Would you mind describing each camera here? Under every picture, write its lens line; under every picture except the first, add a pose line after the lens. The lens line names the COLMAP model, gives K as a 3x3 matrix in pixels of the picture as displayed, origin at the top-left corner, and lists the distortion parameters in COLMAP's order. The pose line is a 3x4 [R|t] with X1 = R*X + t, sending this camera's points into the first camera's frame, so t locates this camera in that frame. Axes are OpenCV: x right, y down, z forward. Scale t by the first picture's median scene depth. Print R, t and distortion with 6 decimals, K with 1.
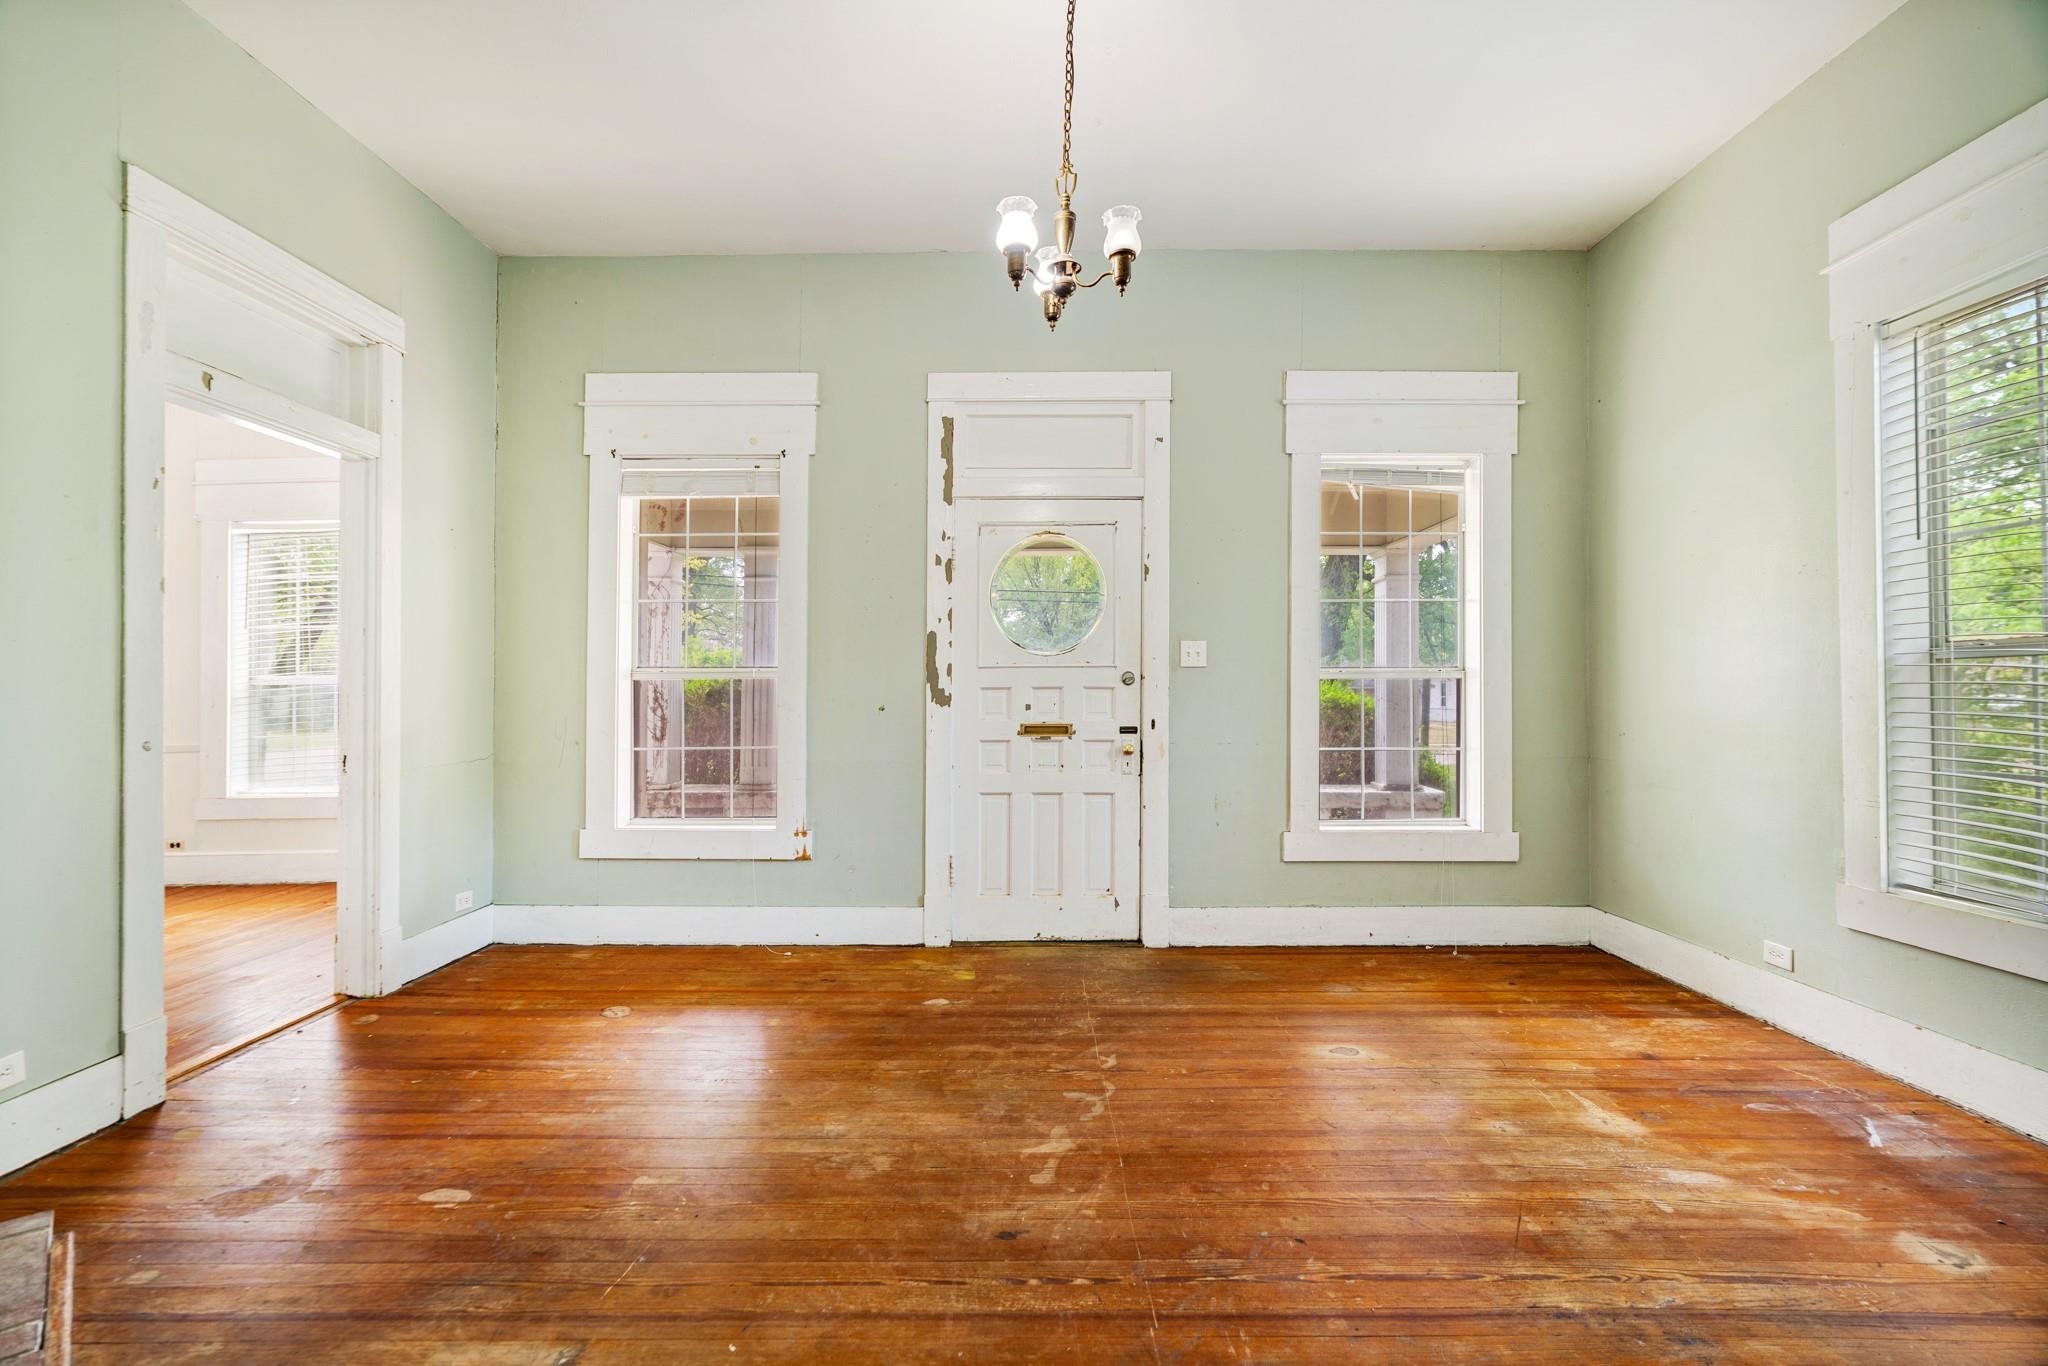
lens RADIAL K [[961.8, 0, 1035.0], [0, 961.8, 687.1], [0, 0, 1]] dist [-0.004403, -0.001595]
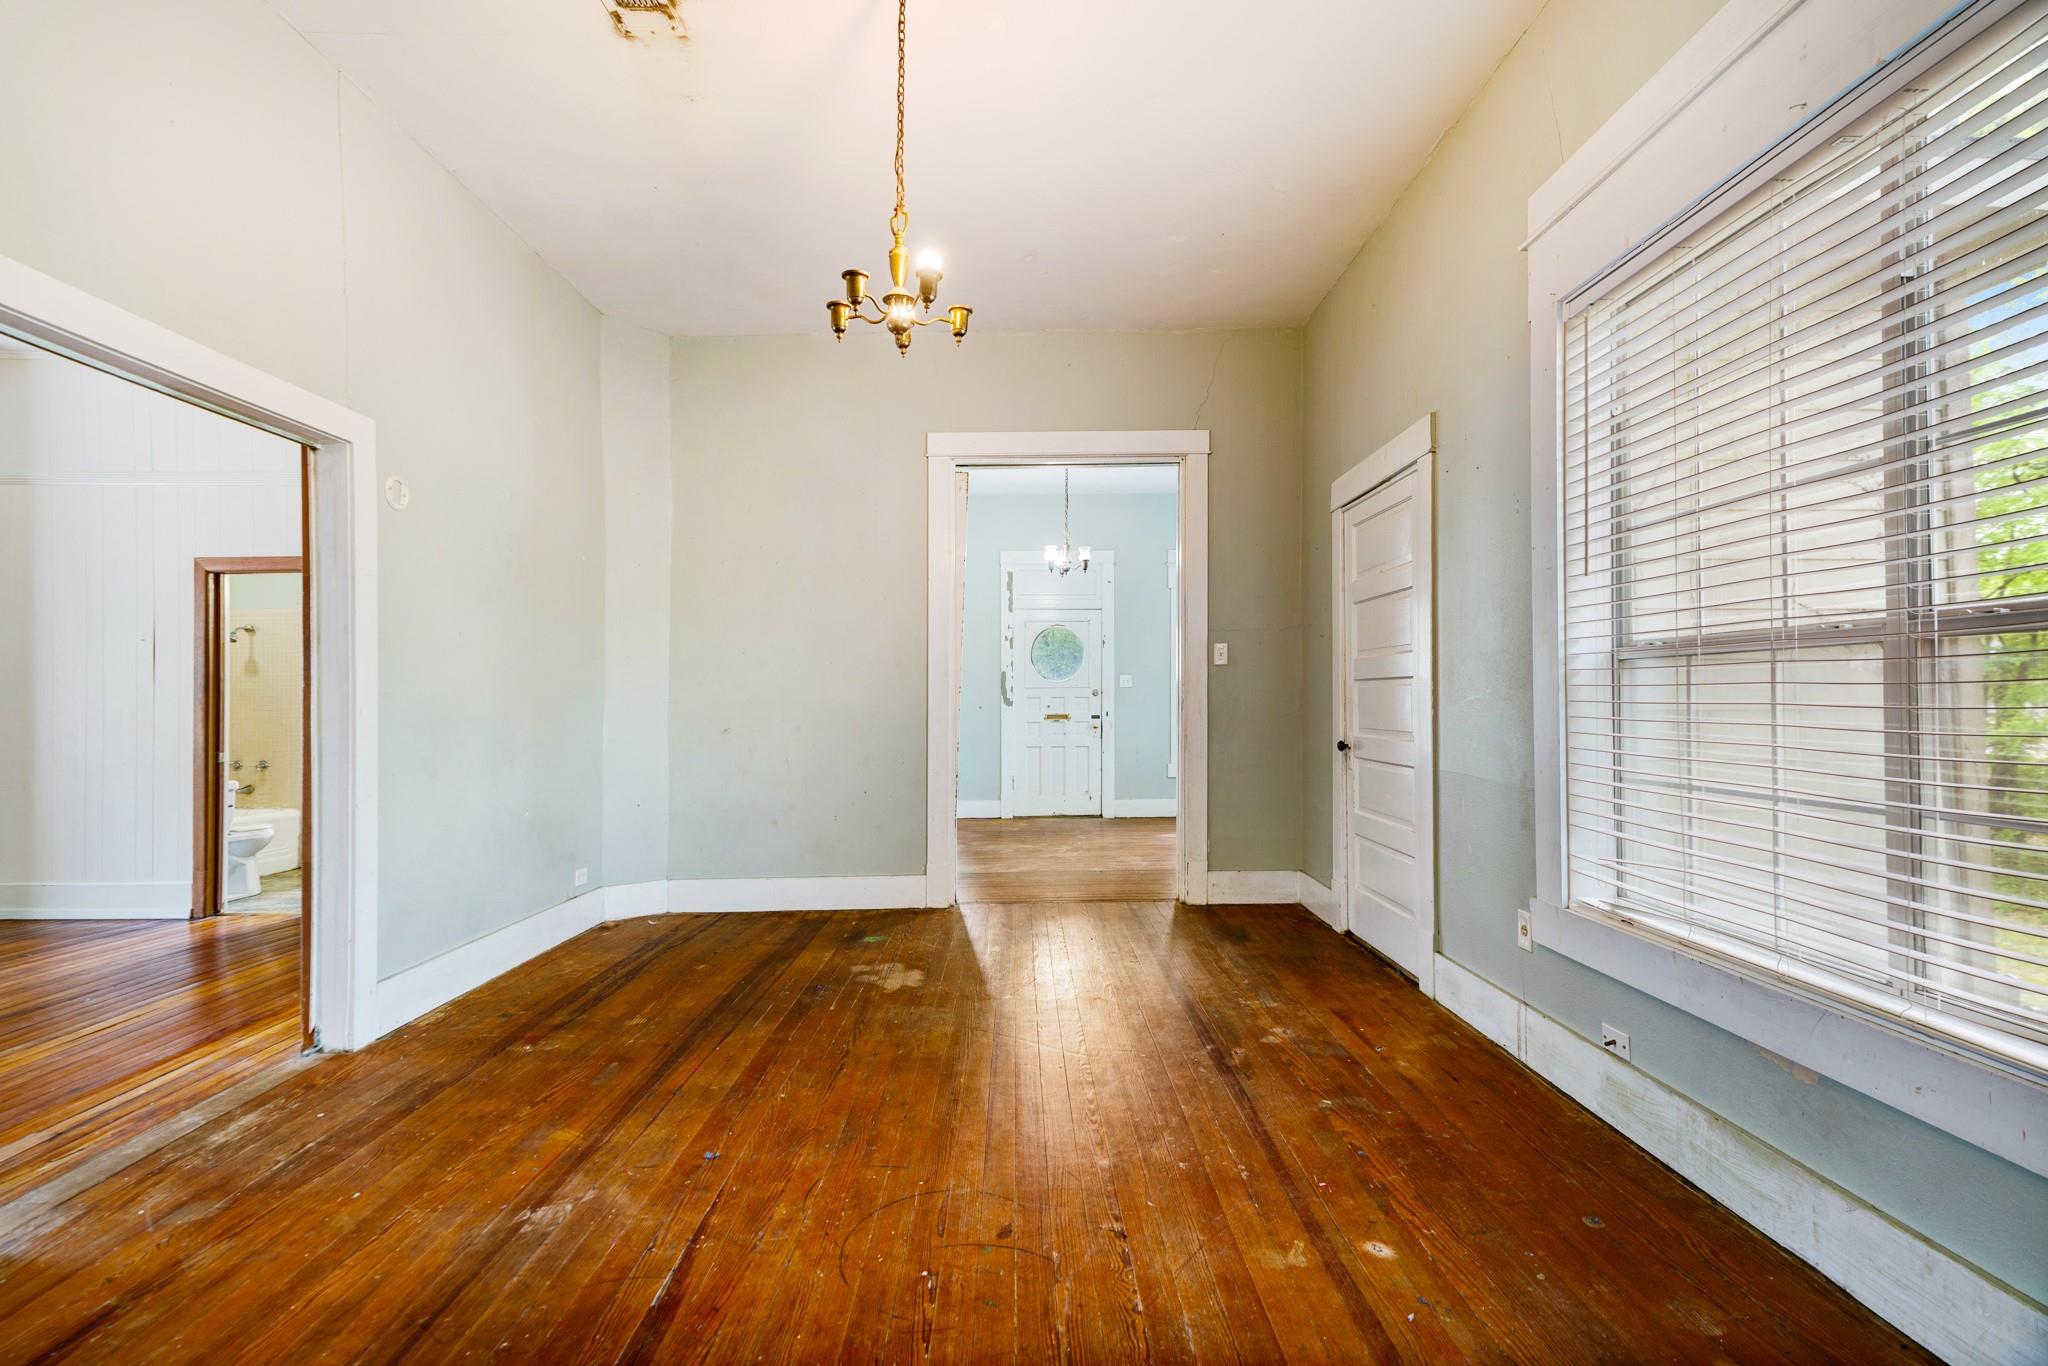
lens RADIAL K [[912.8, 0, 1010.1], [0, 912.8, 679.0], [0, 0, 1]] dist [-0.009867, 0.000768]
pose [[0.999742, -0.005823, -0.021937, -0.048227], [0.005254, 0.999650, -0.025915, 0.012005], [0.022080, 0.025793, 0.999423, -1.041866]]
